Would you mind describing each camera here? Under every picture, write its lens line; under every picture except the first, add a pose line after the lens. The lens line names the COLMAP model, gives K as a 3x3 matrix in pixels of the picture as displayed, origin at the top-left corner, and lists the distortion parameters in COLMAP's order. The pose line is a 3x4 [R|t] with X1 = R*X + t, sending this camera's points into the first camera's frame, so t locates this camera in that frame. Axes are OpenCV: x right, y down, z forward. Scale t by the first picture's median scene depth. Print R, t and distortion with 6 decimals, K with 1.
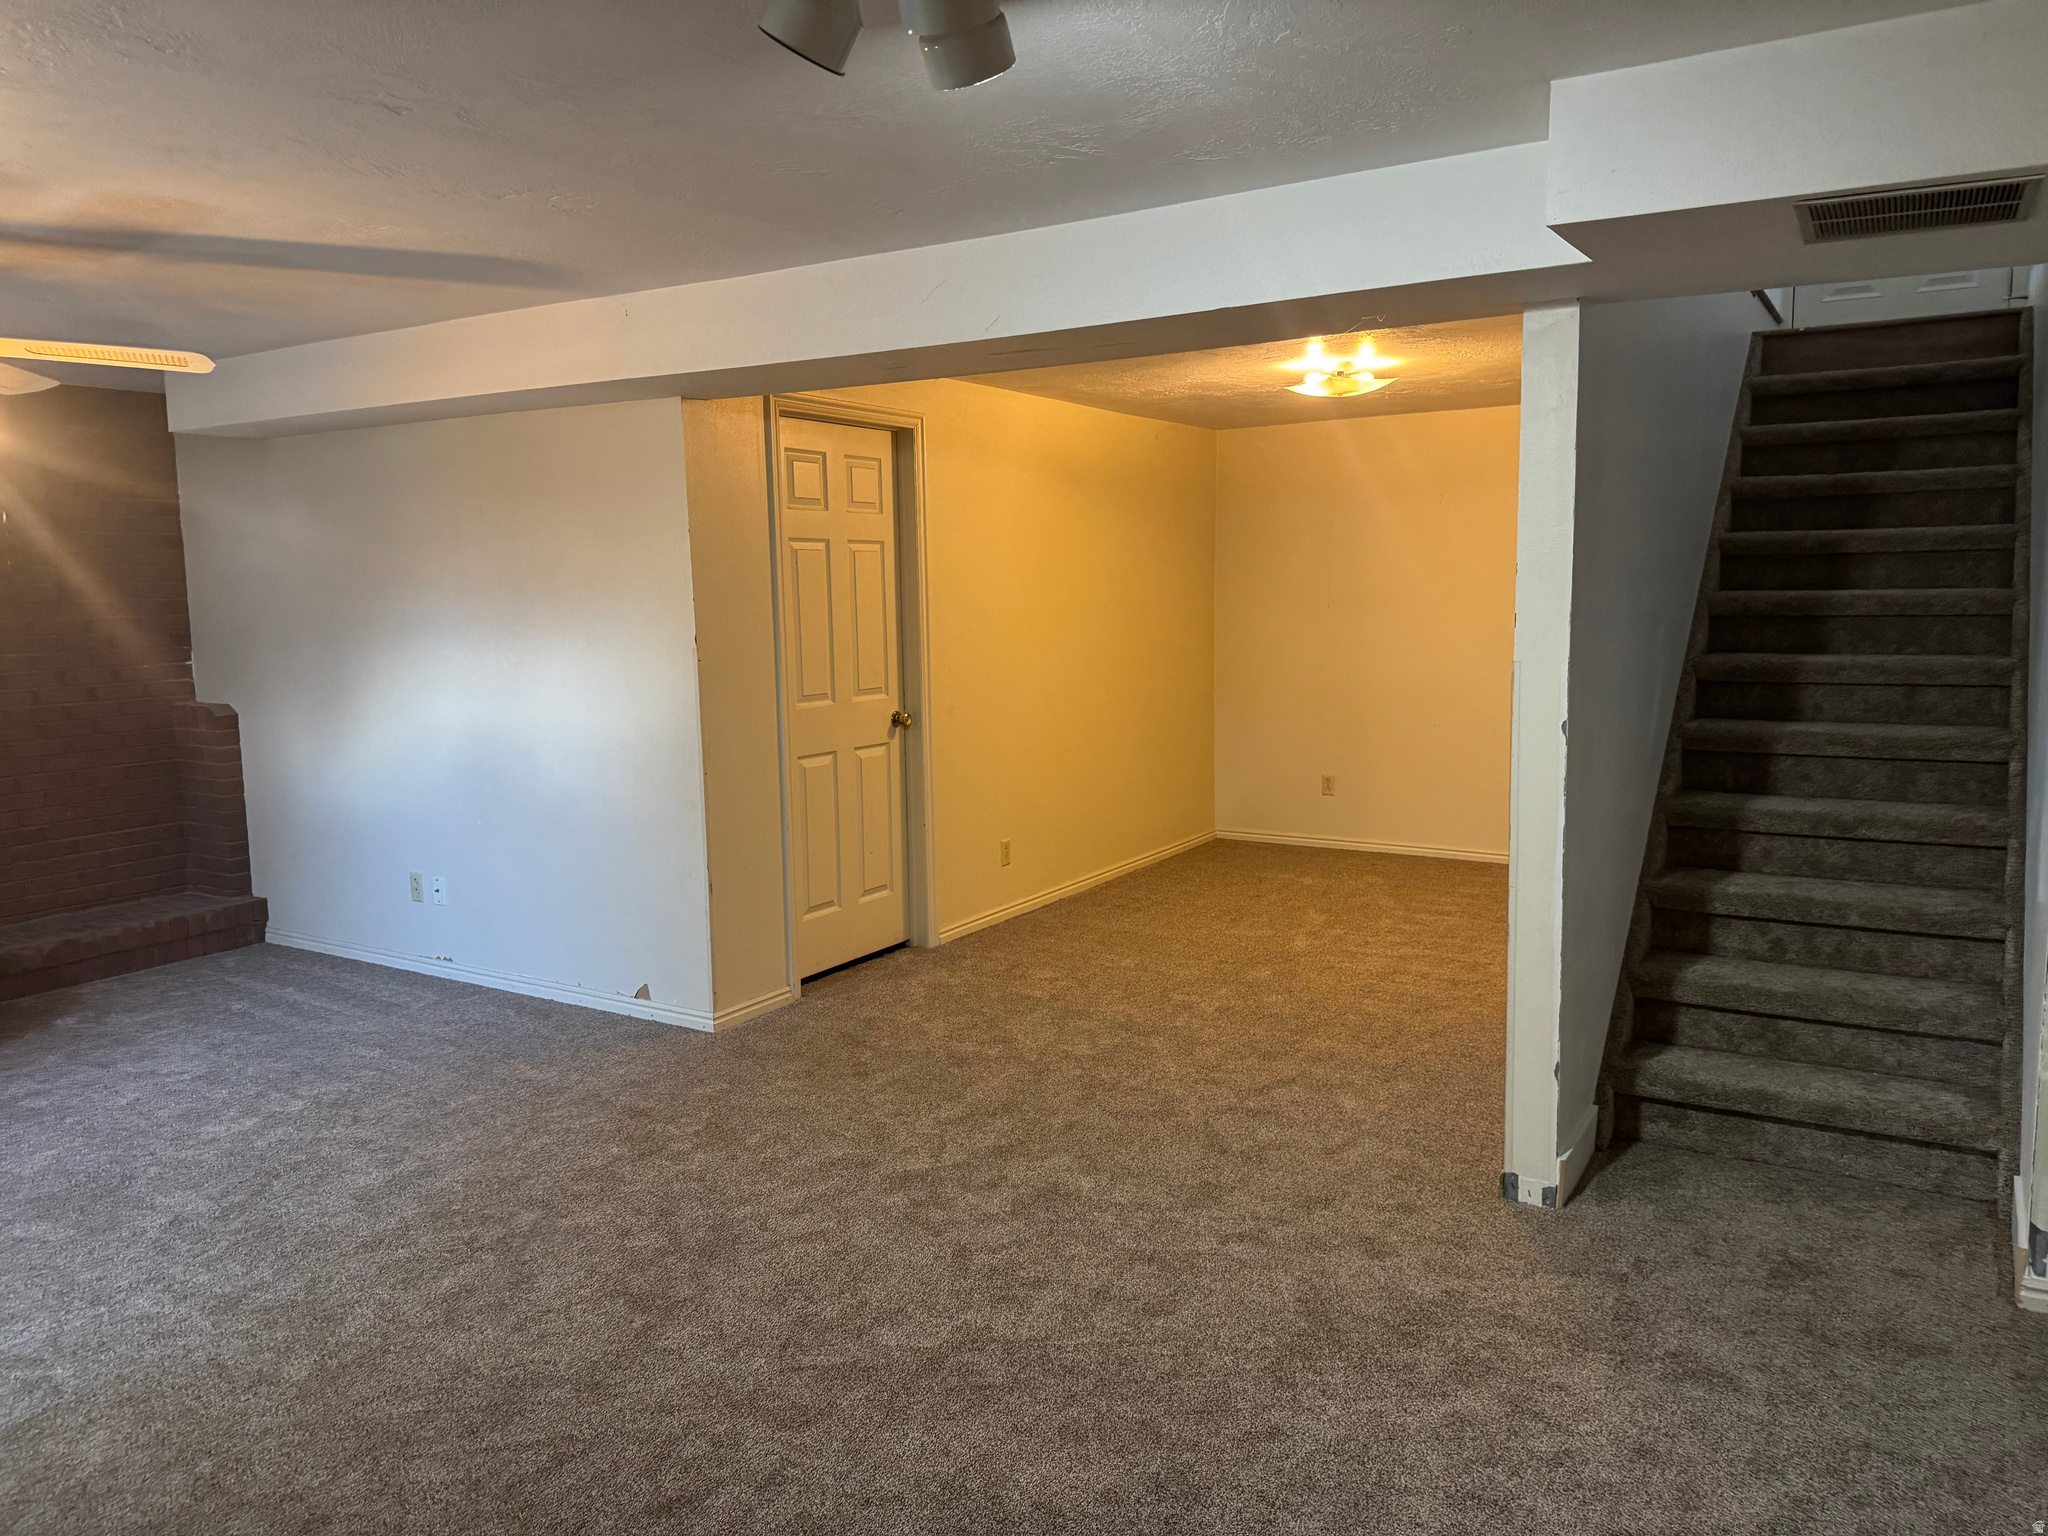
lens RADIAL K [[1427.2, 0, 1018.7], [0, 1427.2, 773.0], [0, 0, 1]] dist [0.115513, -0.195507]
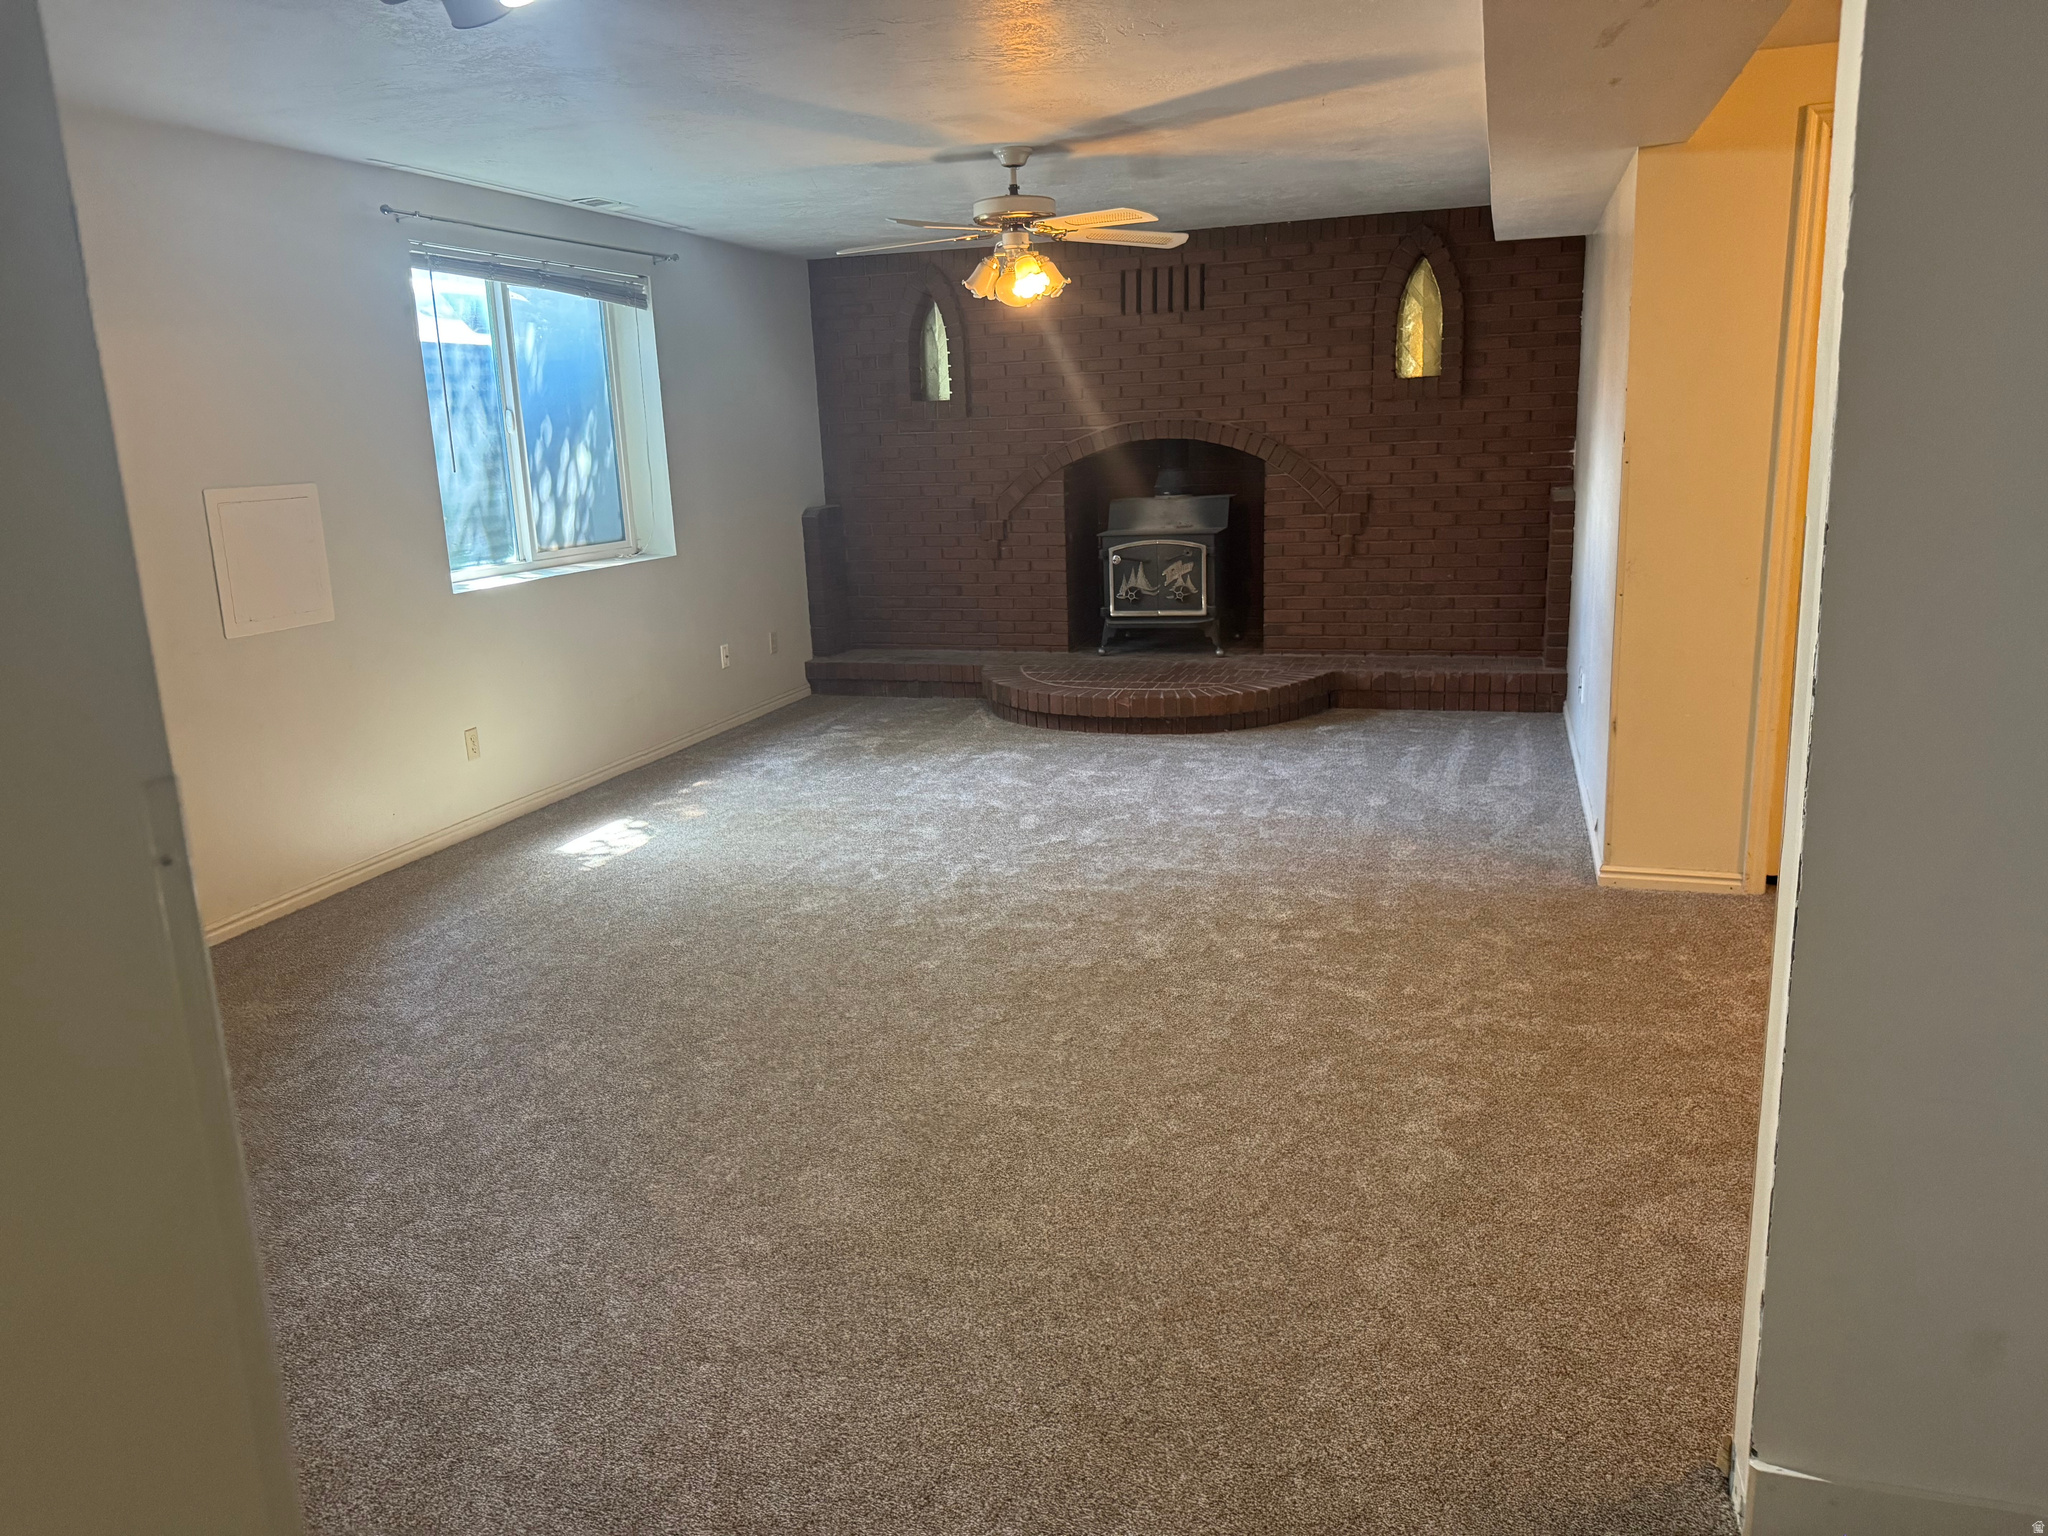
lens RADIAL K [[1427.2, 0, 1018.7], [0, 1427.2, 773.0], [0, 0, 1]] dist [0.115513, -0.195507]
pose [[0.206671, 0.233665, -0.950099, 0.677018], [-0.084274, 0.971706, 0.220647, -0.069223], [0.974774, 0.034467, 0.220515, 0.539965]]
